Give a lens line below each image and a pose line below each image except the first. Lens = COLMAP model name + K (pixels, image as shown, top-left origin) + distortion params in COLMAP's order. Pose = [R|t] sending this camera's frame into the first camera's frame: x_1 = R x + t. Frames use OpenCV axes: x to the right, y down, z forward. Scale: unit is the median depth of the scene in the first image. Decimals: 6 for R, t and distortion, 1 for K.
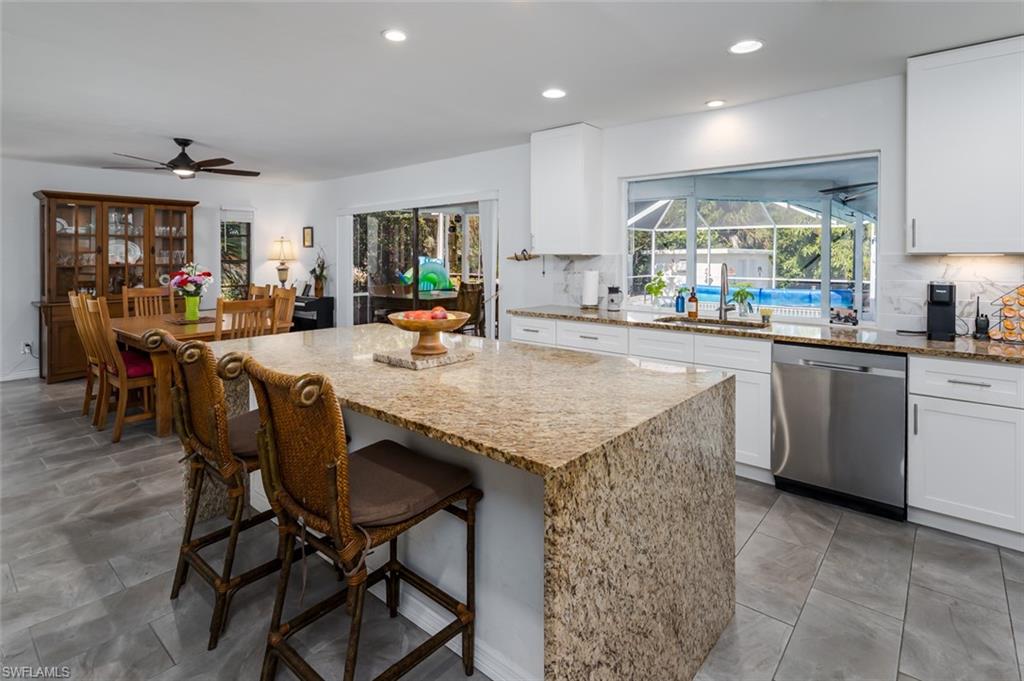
lens RADIAL K [[519.9, 0, 513.5], [0, 519.9, 260.3], [0, 0, 1]] dist [-0.000795, -0.000712]
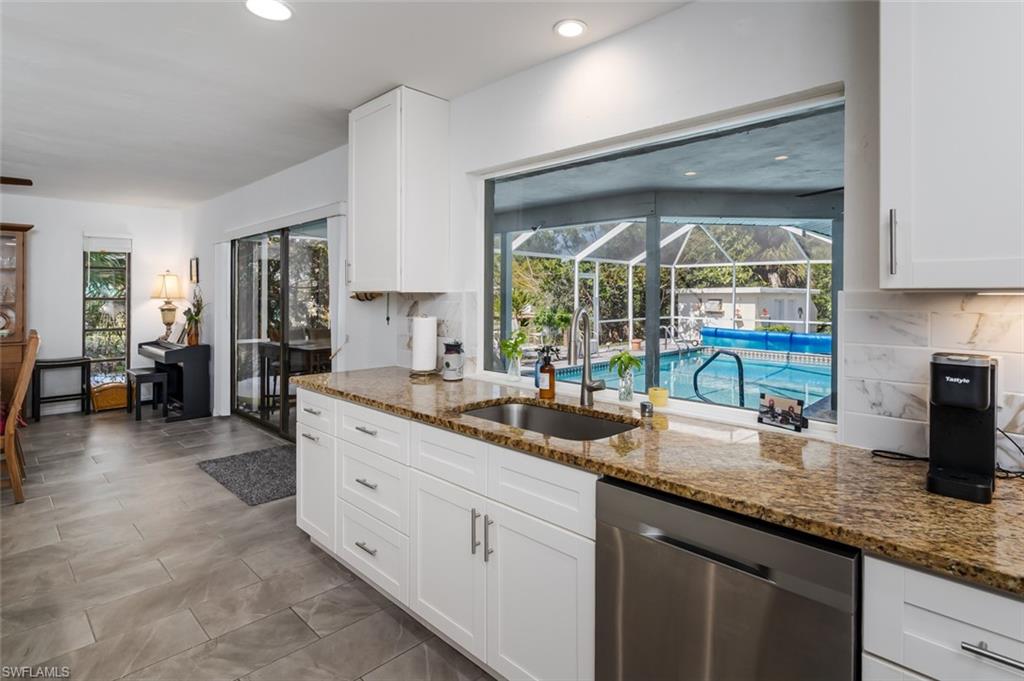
lens RADIAL K [[525.7, 0, 535.2], [0, 525.7, 295.8], [0, 0, 1]] dist [-0.001291, -0.000700]
pose [[0.998804, 0.003814, -0.048740, 0.258176], [-0.004129, 0.999971, -0.006360, -0.002323], [0.048714, 0.006553, 0.998791, 0.287119]]
